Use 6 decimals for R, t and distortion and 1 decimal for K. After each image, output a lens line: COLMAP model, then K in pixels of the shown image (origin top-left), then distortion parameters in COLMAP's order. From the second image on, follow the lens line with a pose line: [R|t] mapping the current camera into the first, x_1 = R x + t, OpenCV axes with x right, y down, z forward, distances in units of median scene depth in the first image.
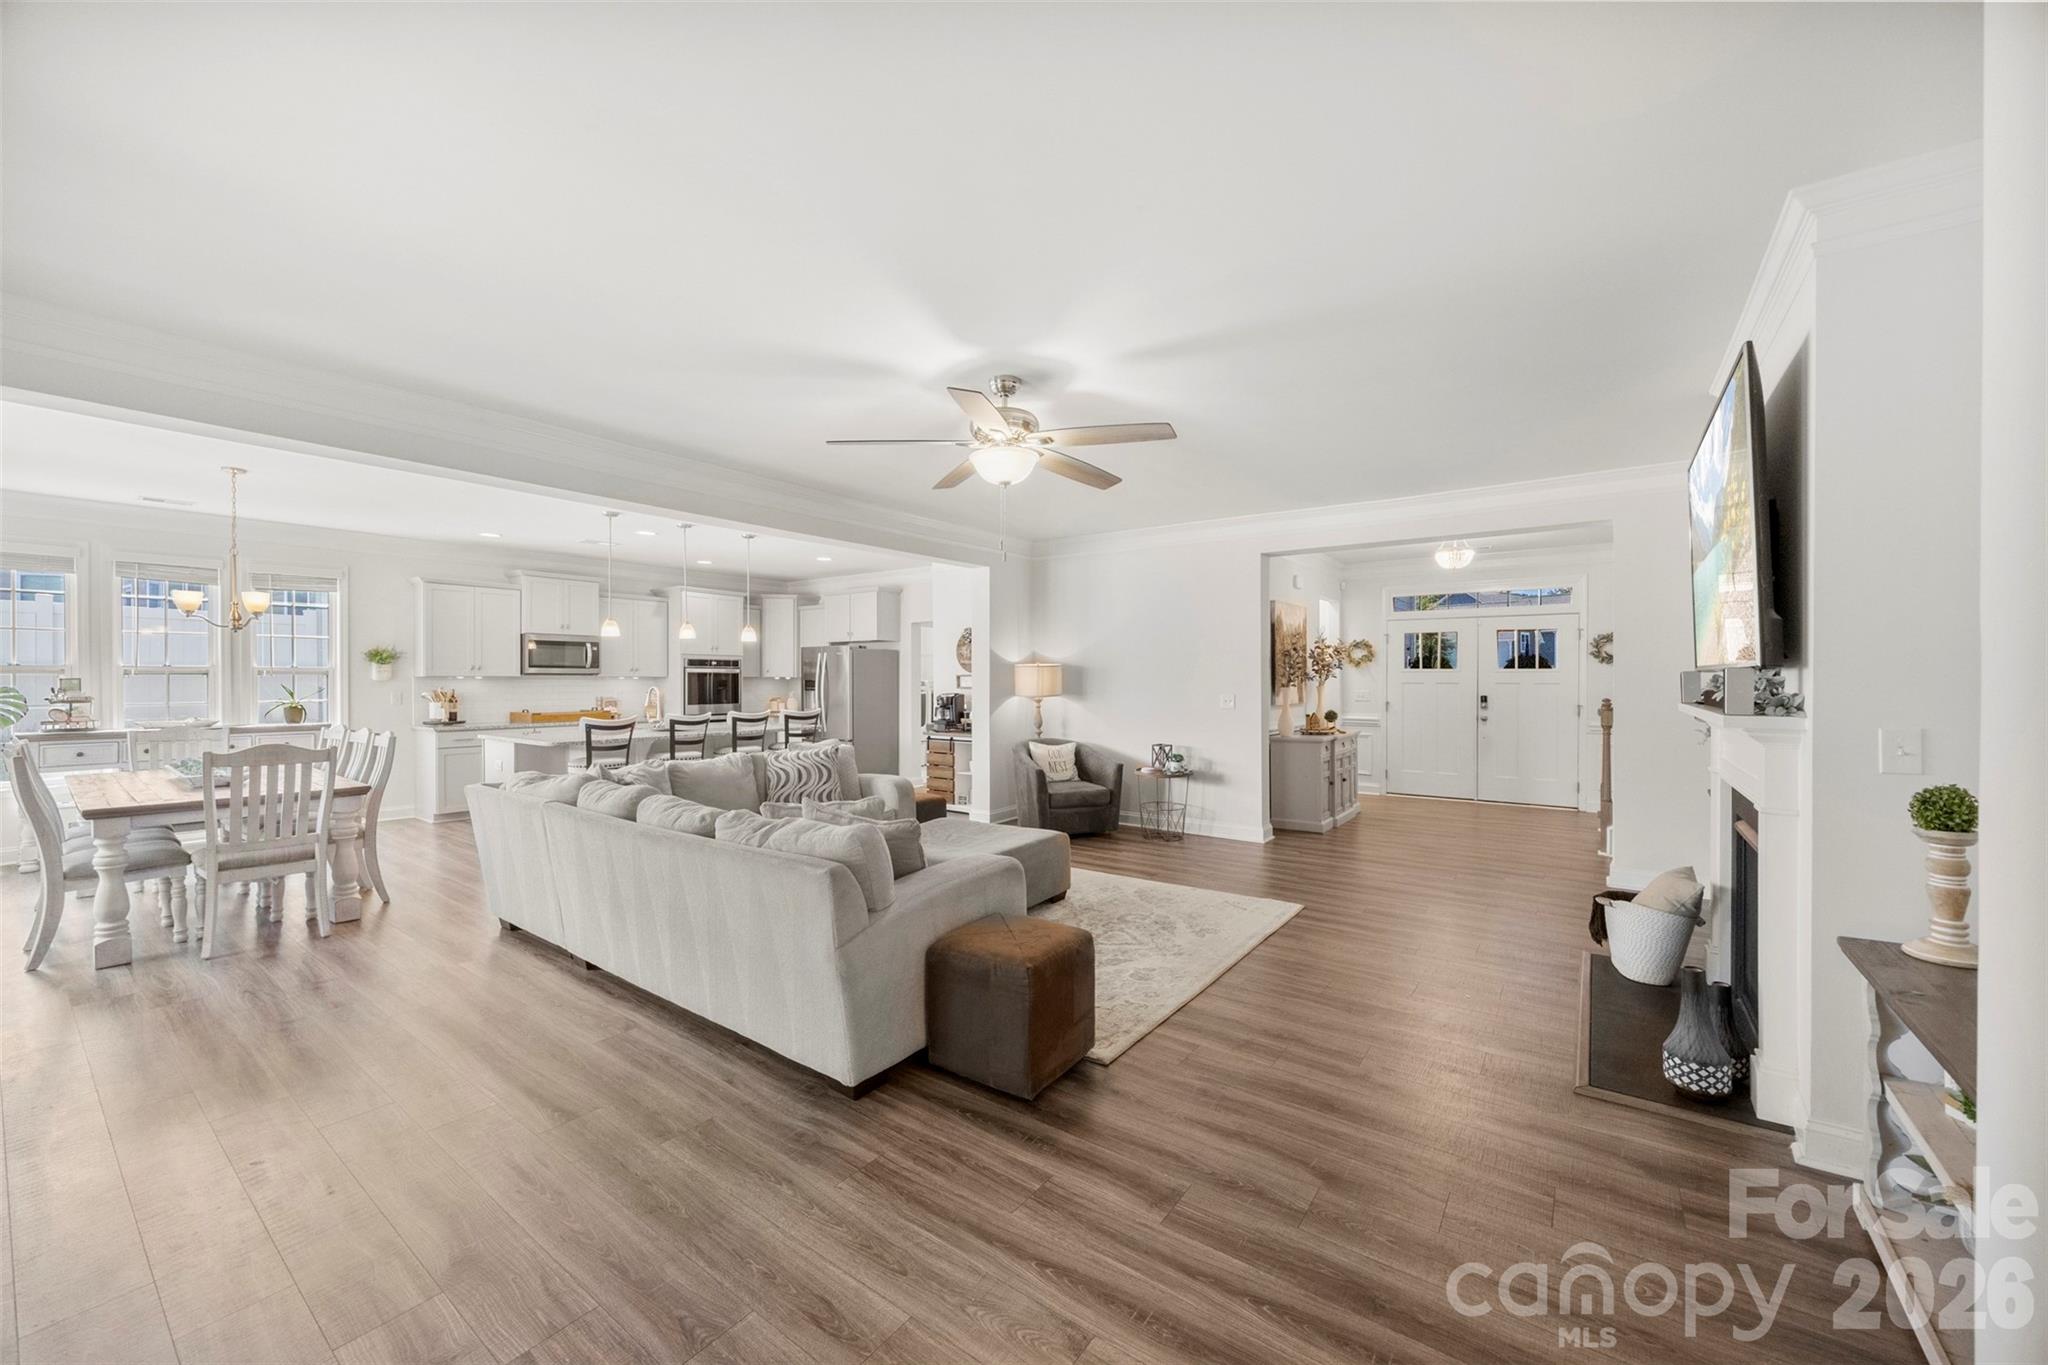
lens RADIAL K [[777.9, 0, 1027.4], [0, 777.9, 687.2], [0, 0, 1]] dist [-0.004542, 0.000023]
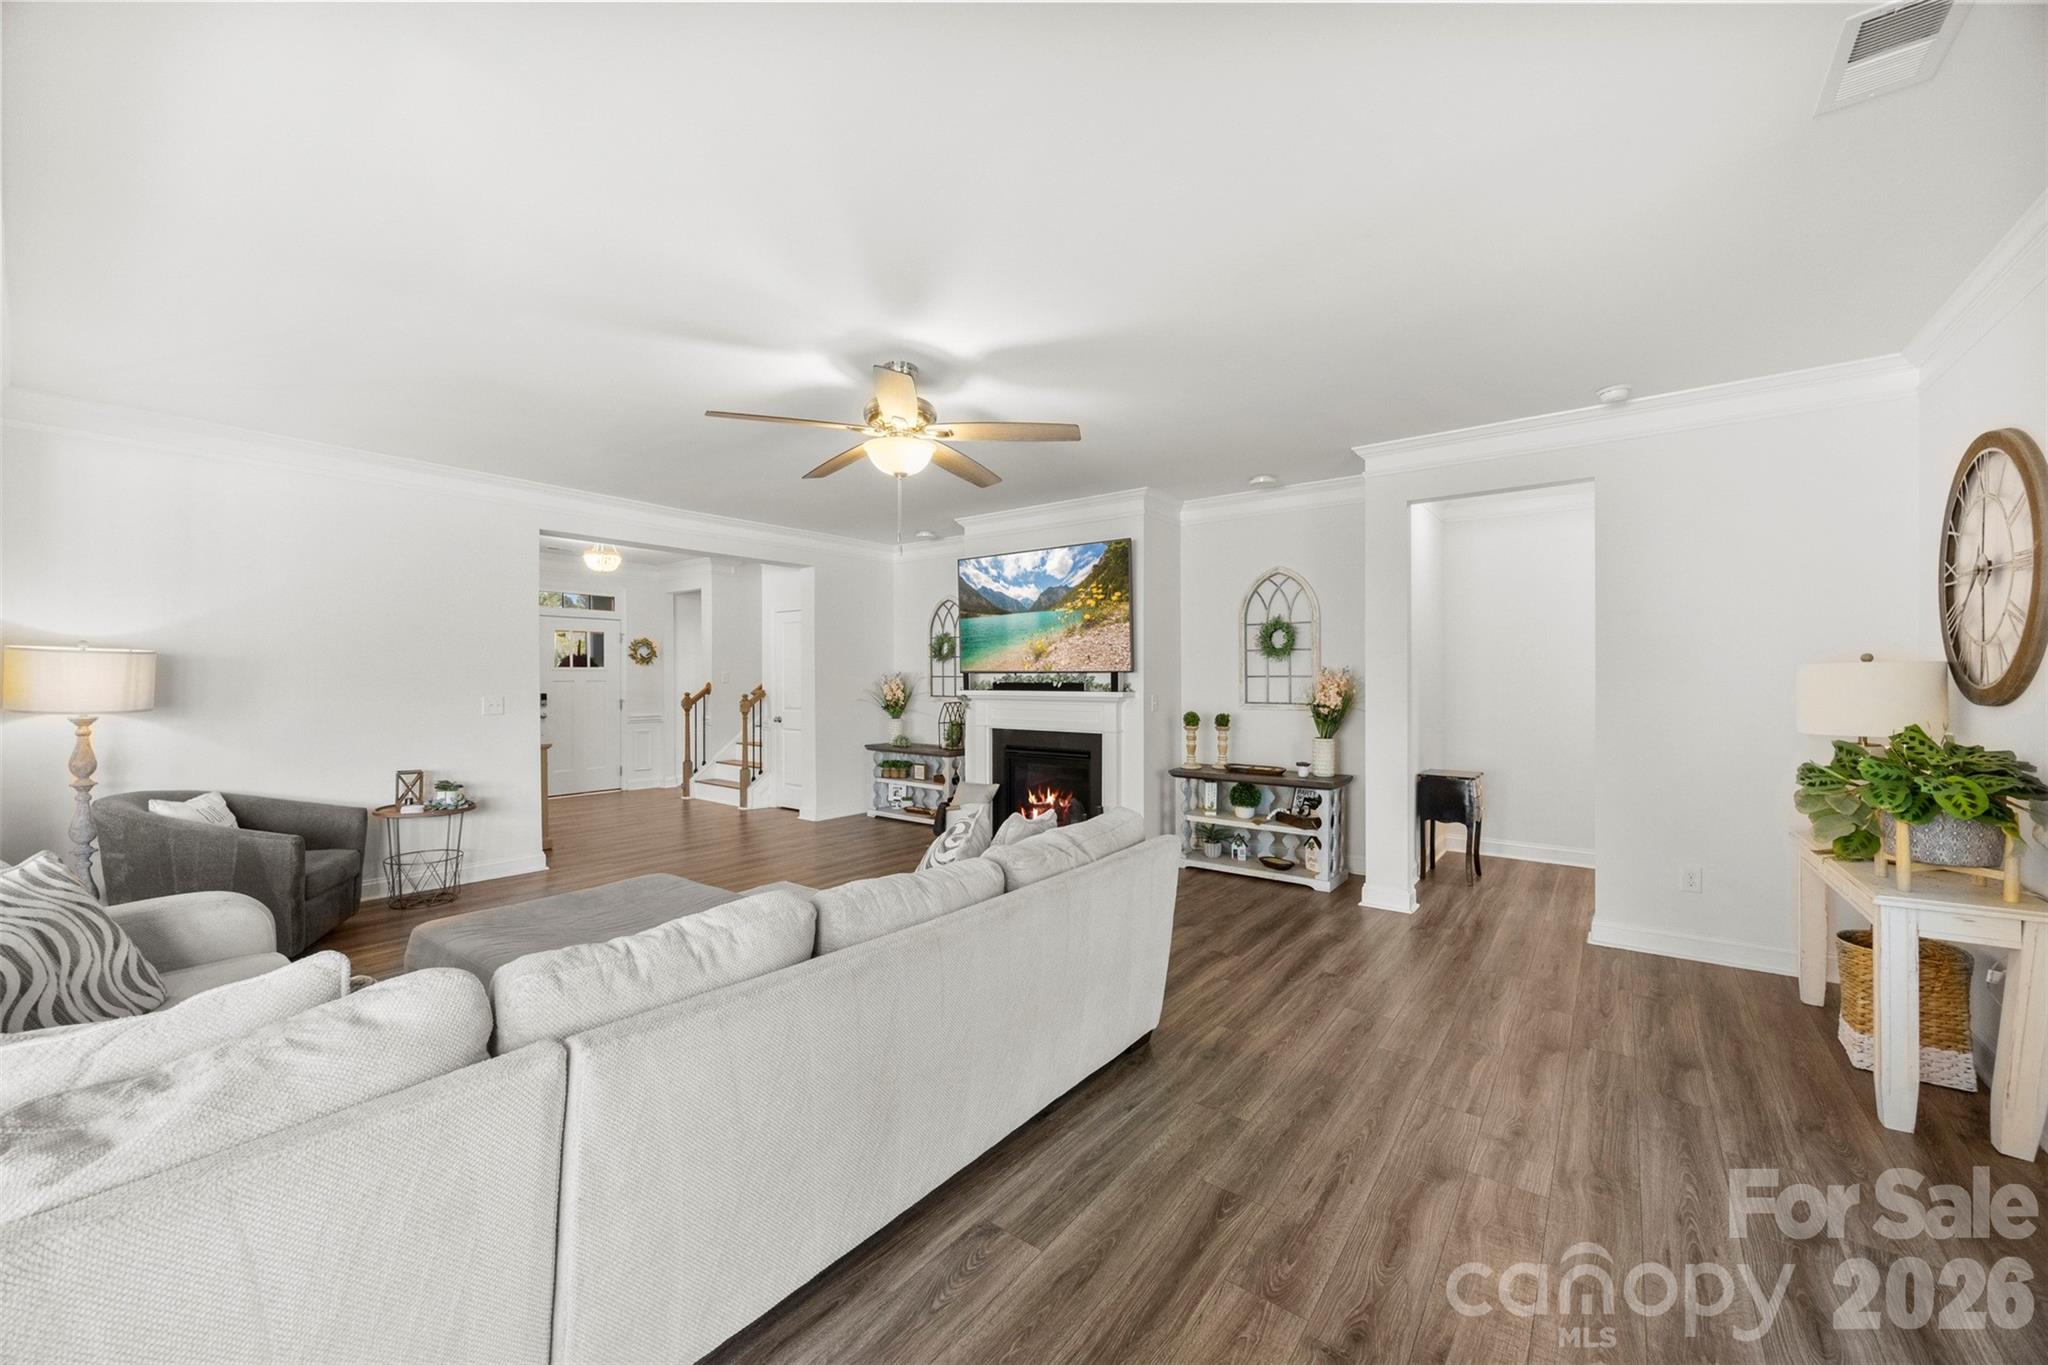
lens RADIAL K [[777.9, 0, 1028.7], [0, 777.9, 679.5], [0, 0, 1]] dist [-0.004542, 0.000023]
pose [[0.021086, -0.003559, 0.999771, -0.440545], [0.010721, 0.999937, 0.003334, -0.004366], [-0.999720, 0.010649, 0.021123, 0.365452]]
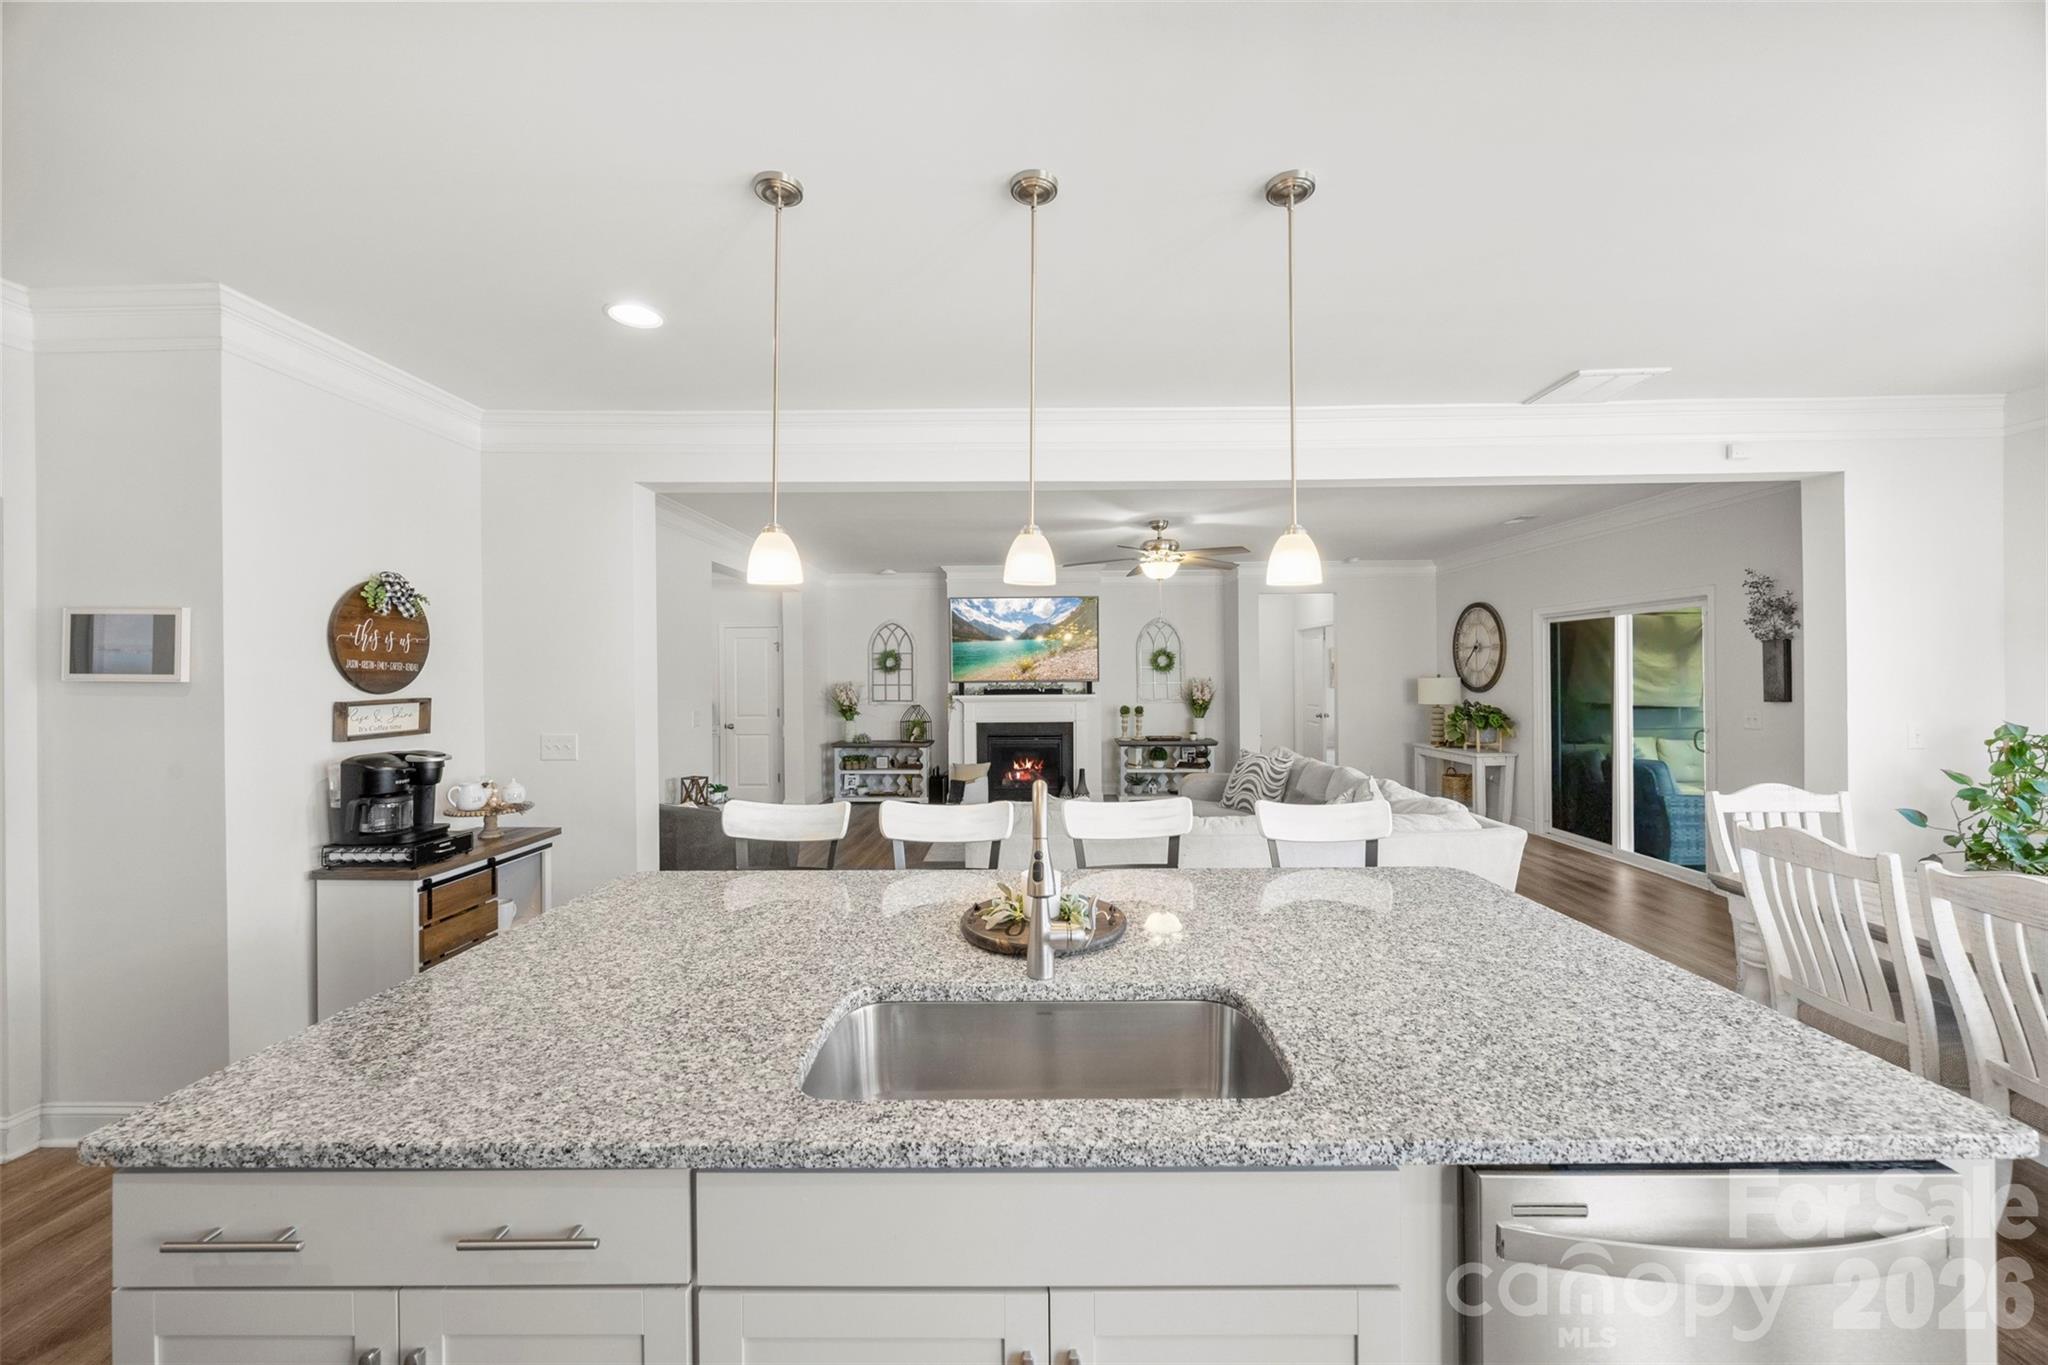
lens RADIAL K [[777.9, 0, 1030.3], [0, 777.9, 670.9], [0, 0, 1]] dist [-0.004542, 0.000023]
pose [[-0.580859, 0.007591, 0.813969, -0.582087], [0.016415, 0.999862, 0.002389, -0.026912], [-0.813838, 0.014749, -0.580904, 1.011850]]
